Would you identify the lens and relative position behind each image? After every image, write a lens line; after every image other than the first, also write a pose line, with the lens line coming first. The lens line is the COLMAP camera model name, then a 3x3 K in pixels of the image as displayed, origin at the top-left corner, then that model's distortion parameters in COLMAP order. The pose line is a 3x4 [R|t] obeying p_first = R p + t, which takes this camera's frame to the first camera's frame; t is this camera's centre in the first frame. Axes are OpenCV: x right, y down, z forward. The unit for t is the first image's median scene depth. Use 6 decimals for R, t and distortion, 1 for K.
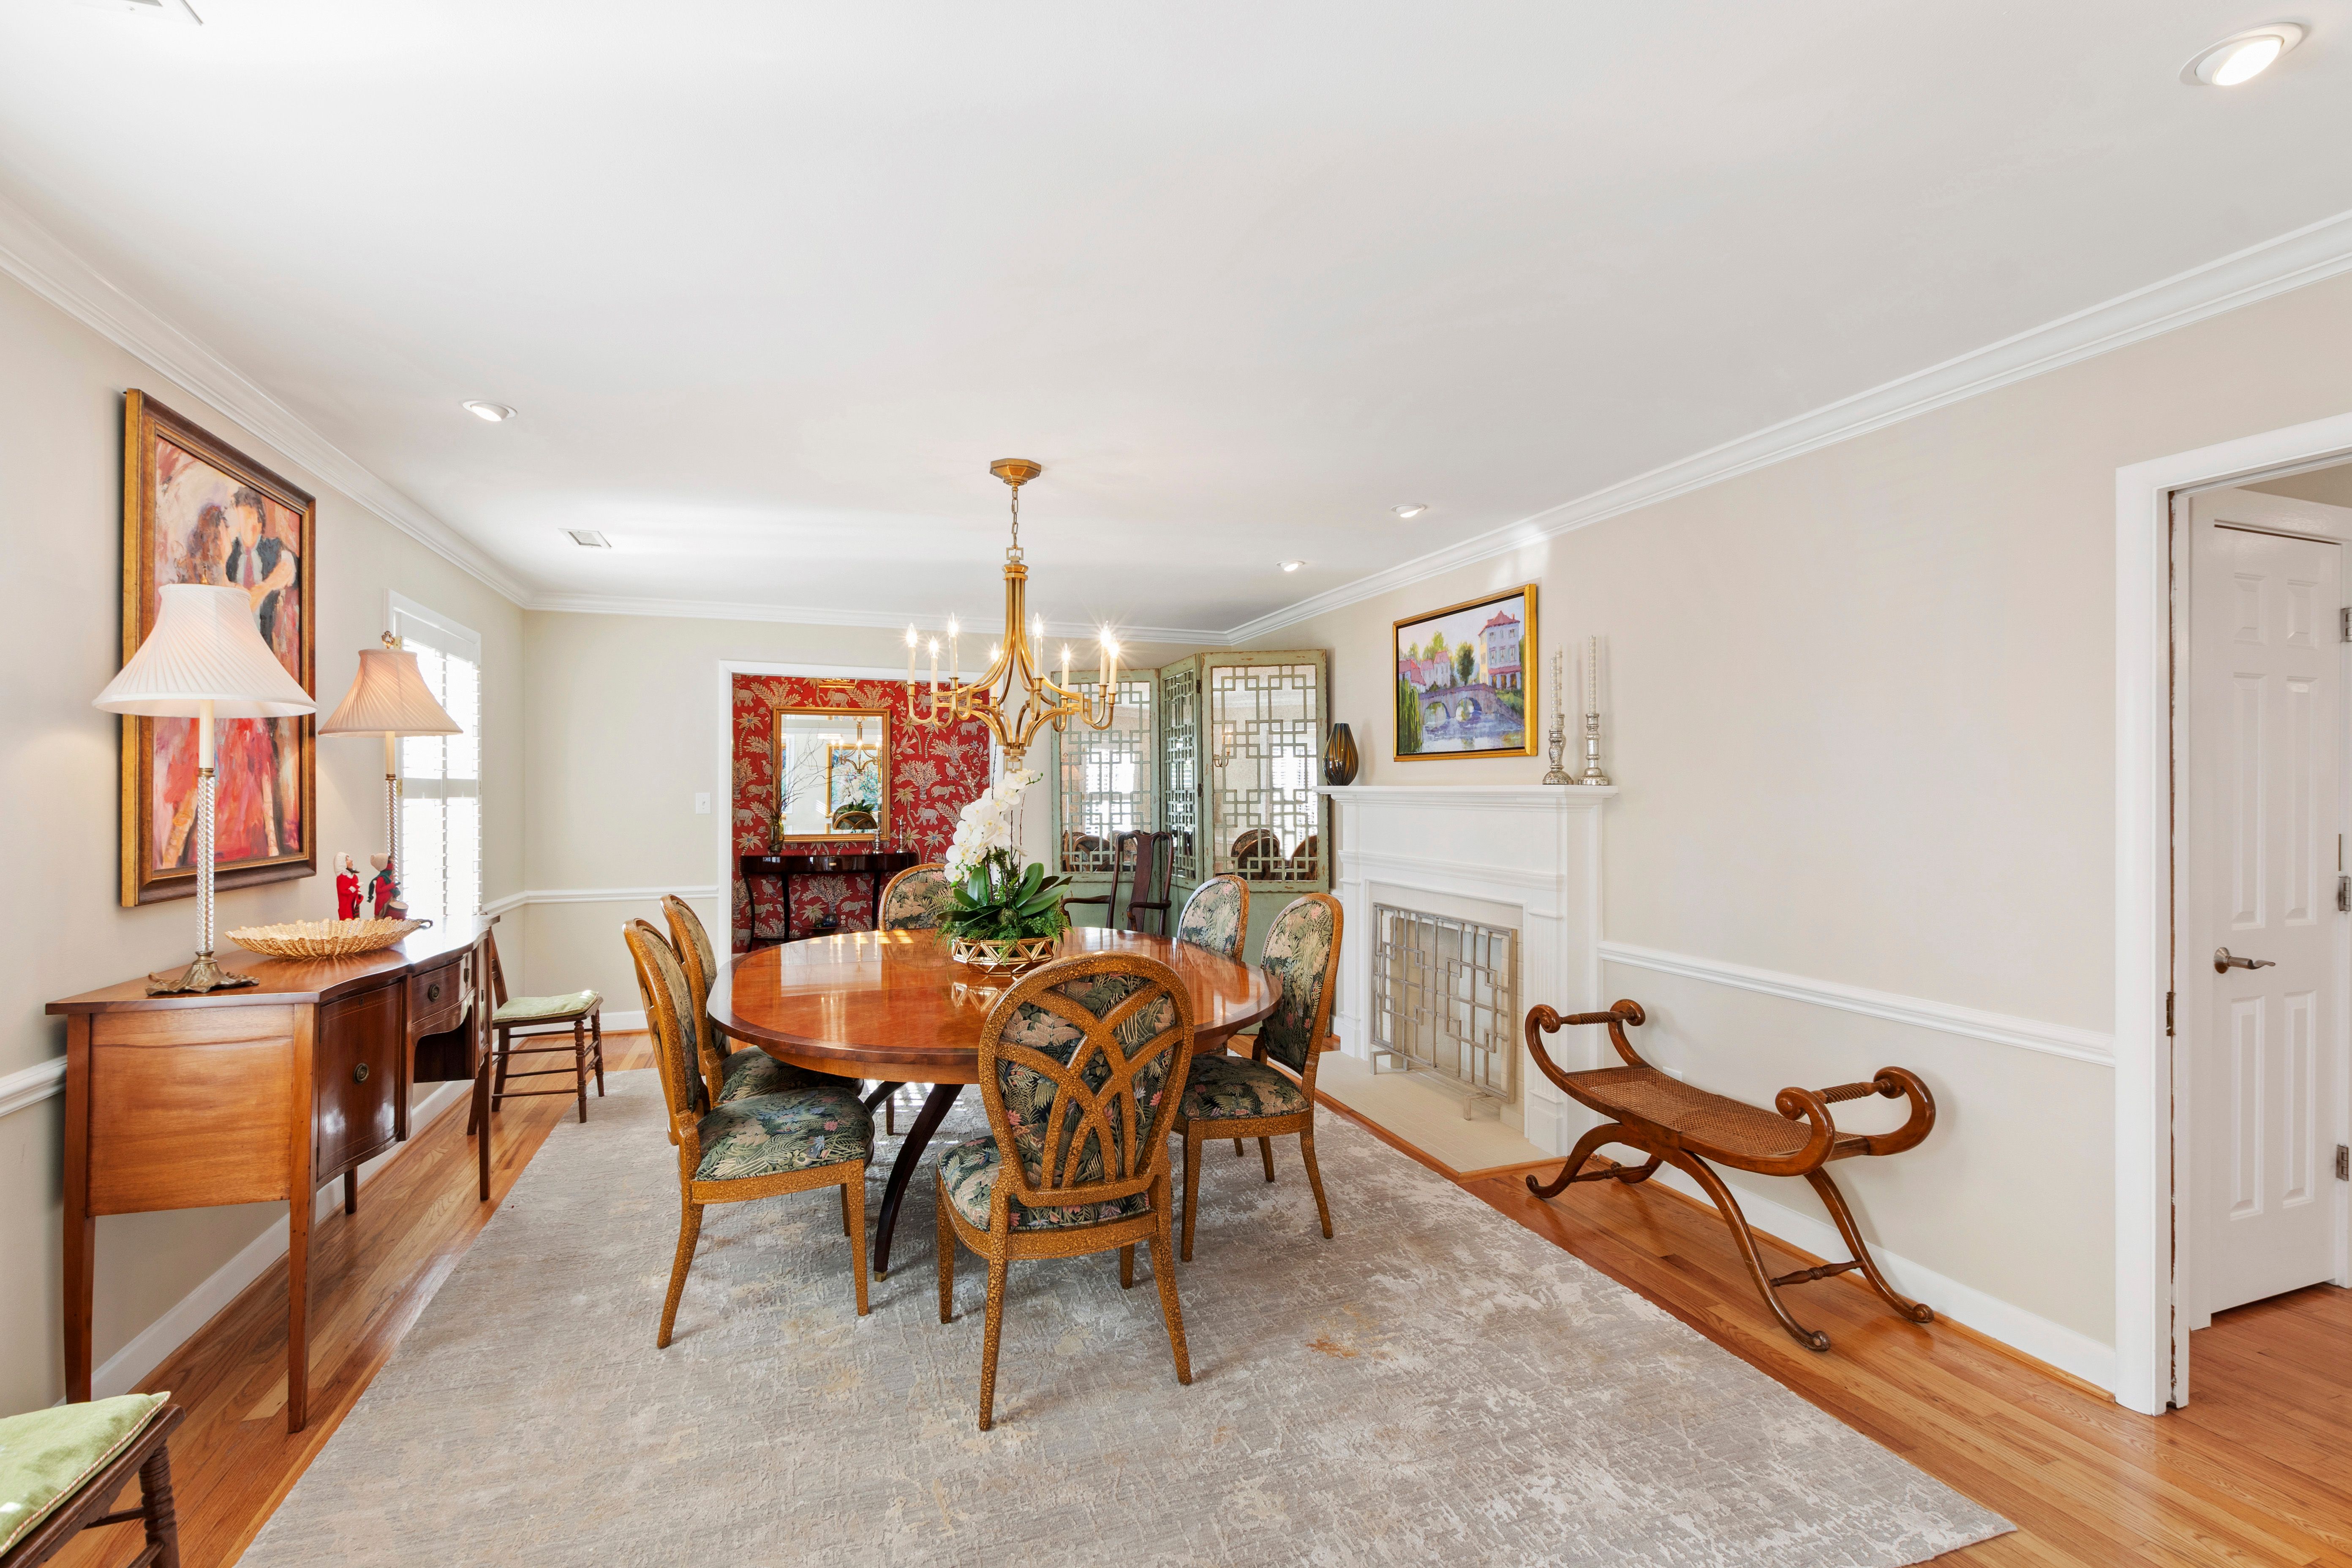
lens RADIAL K [[1053.6, 0, 1169.7], [0, 1053.6, 790.5], [0, 0, 1]] dist [-0.020098, 0.000145]
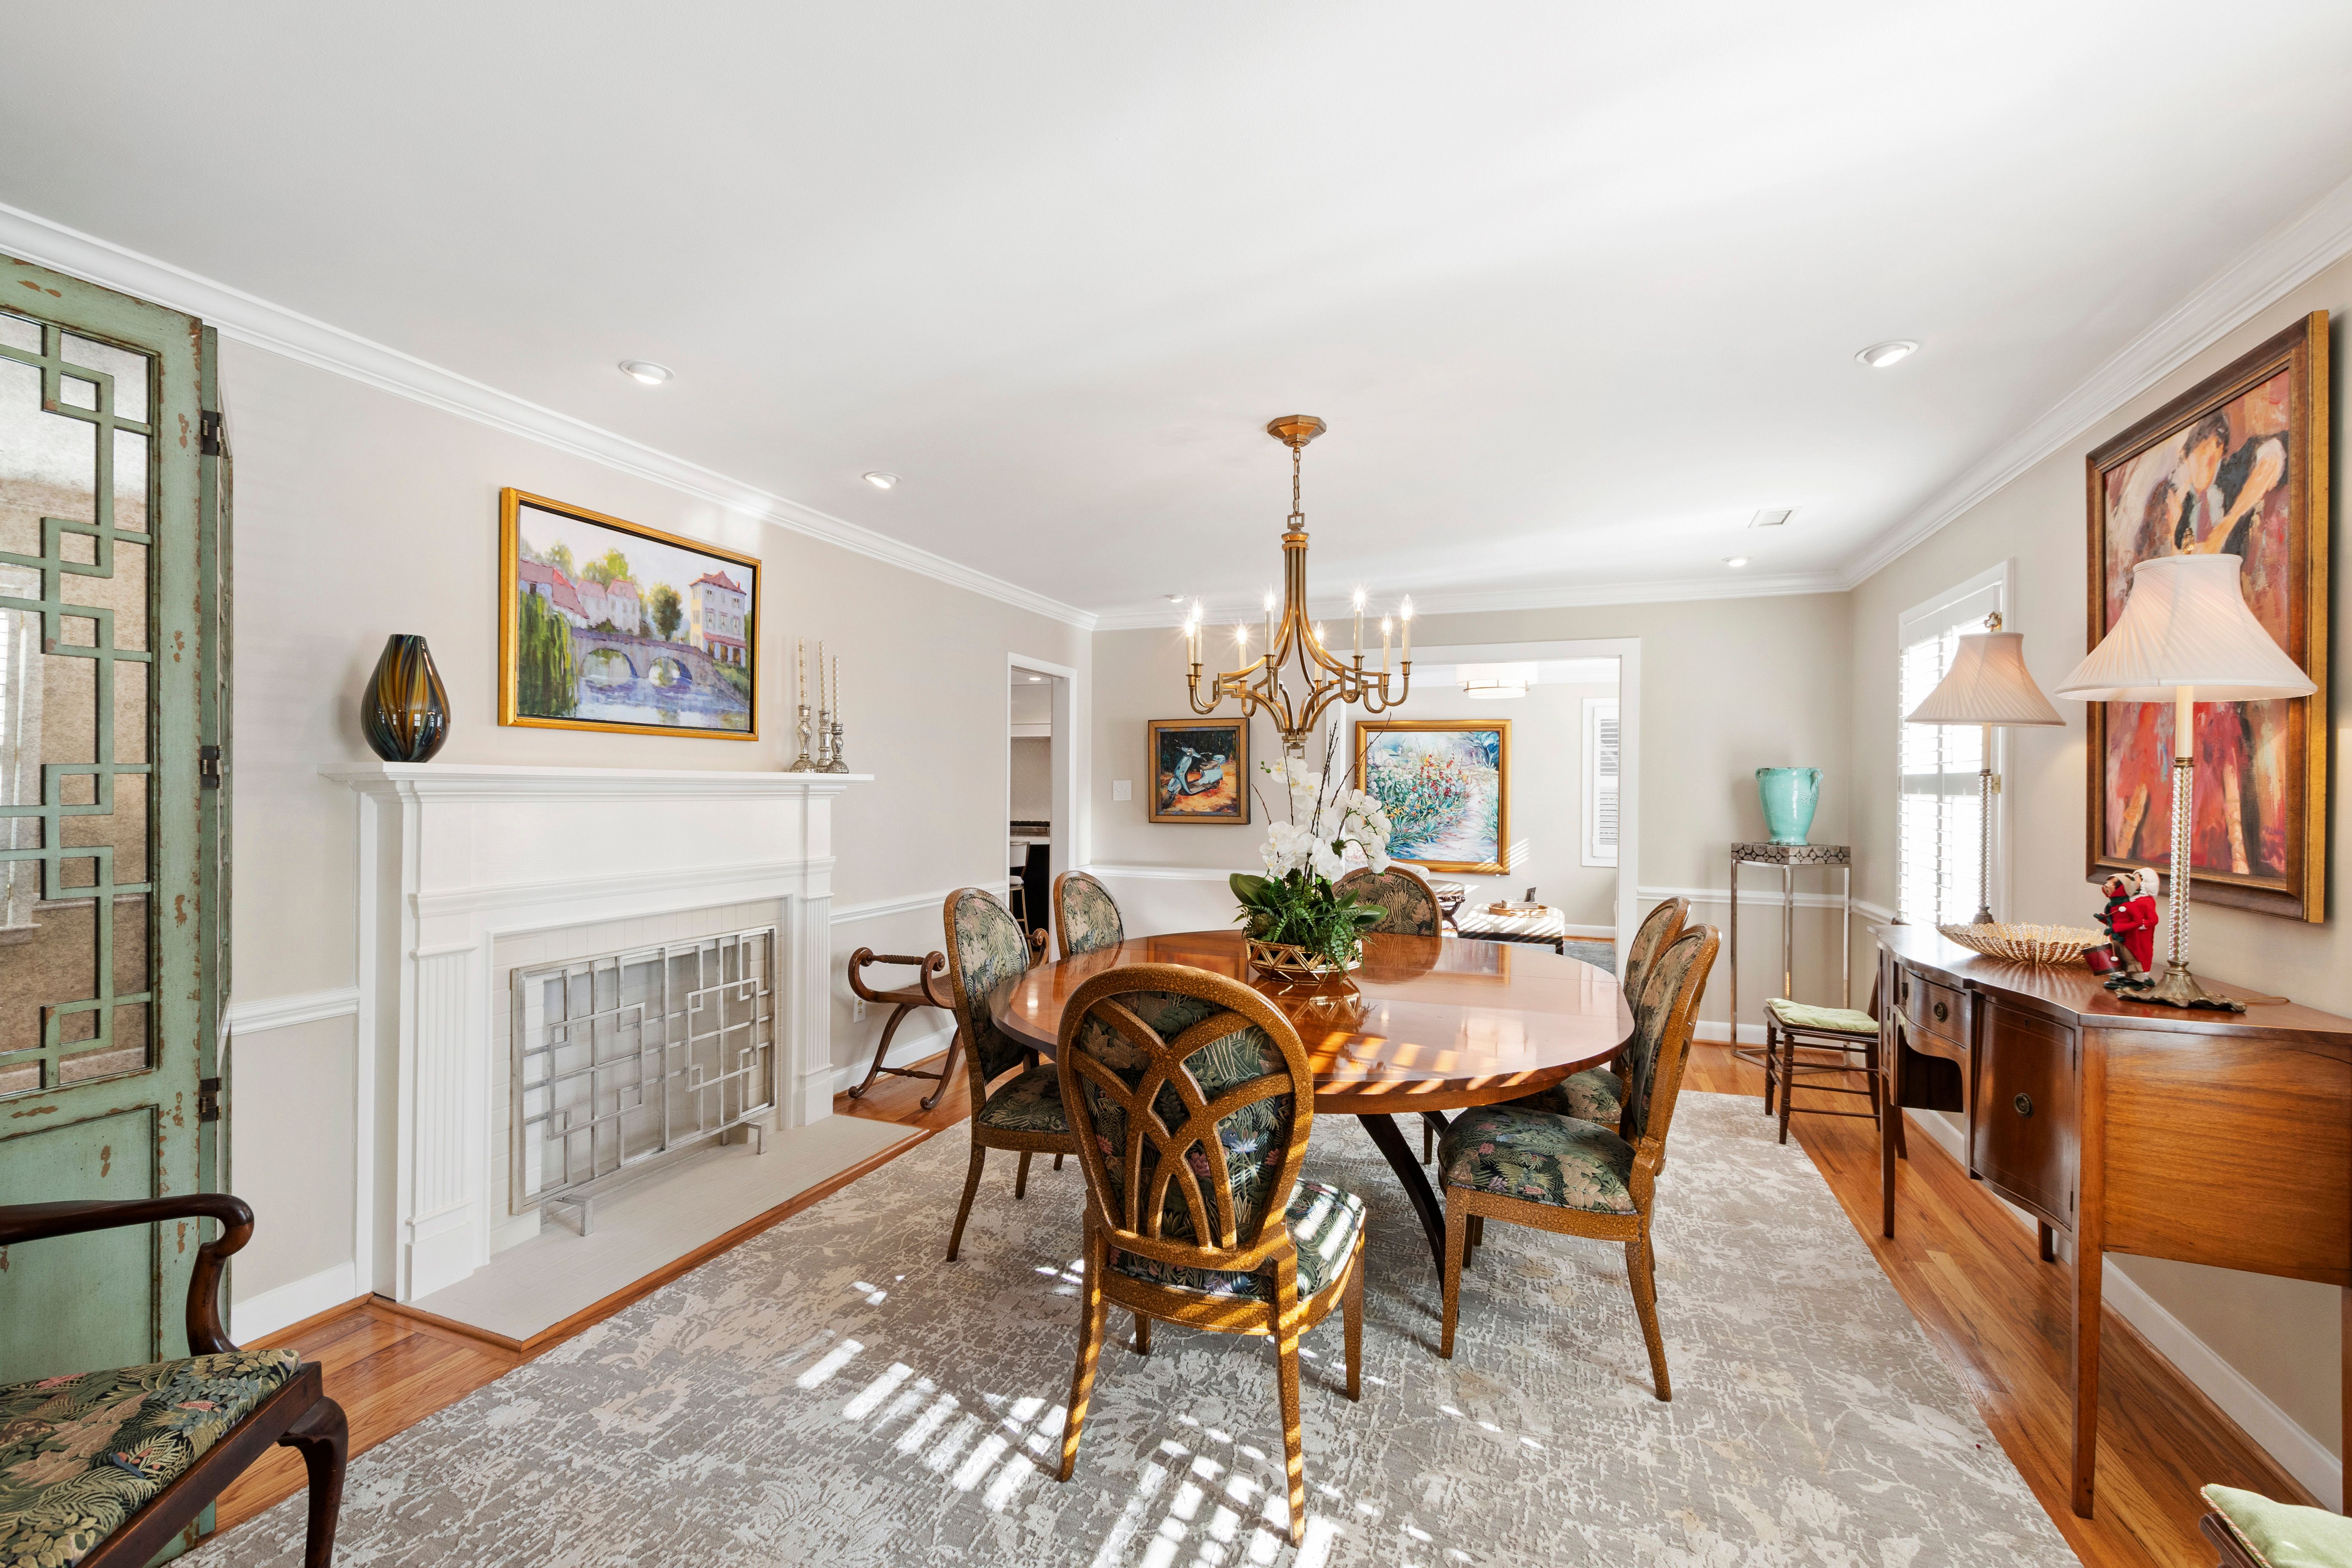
lens RADIAL K [[1001.8, 0, 1178.3], [0, 1001.8, 785.4], [0, 0, 1]] dist [0.005430, 0.000181]
pose [[-0.773410, -0.006698, 0.633871, -0.488204], [-0.007171, 0.999973, 0.001817, 0.002461], [-0.633865, -0.003141, -0.773437, 1.356369]]
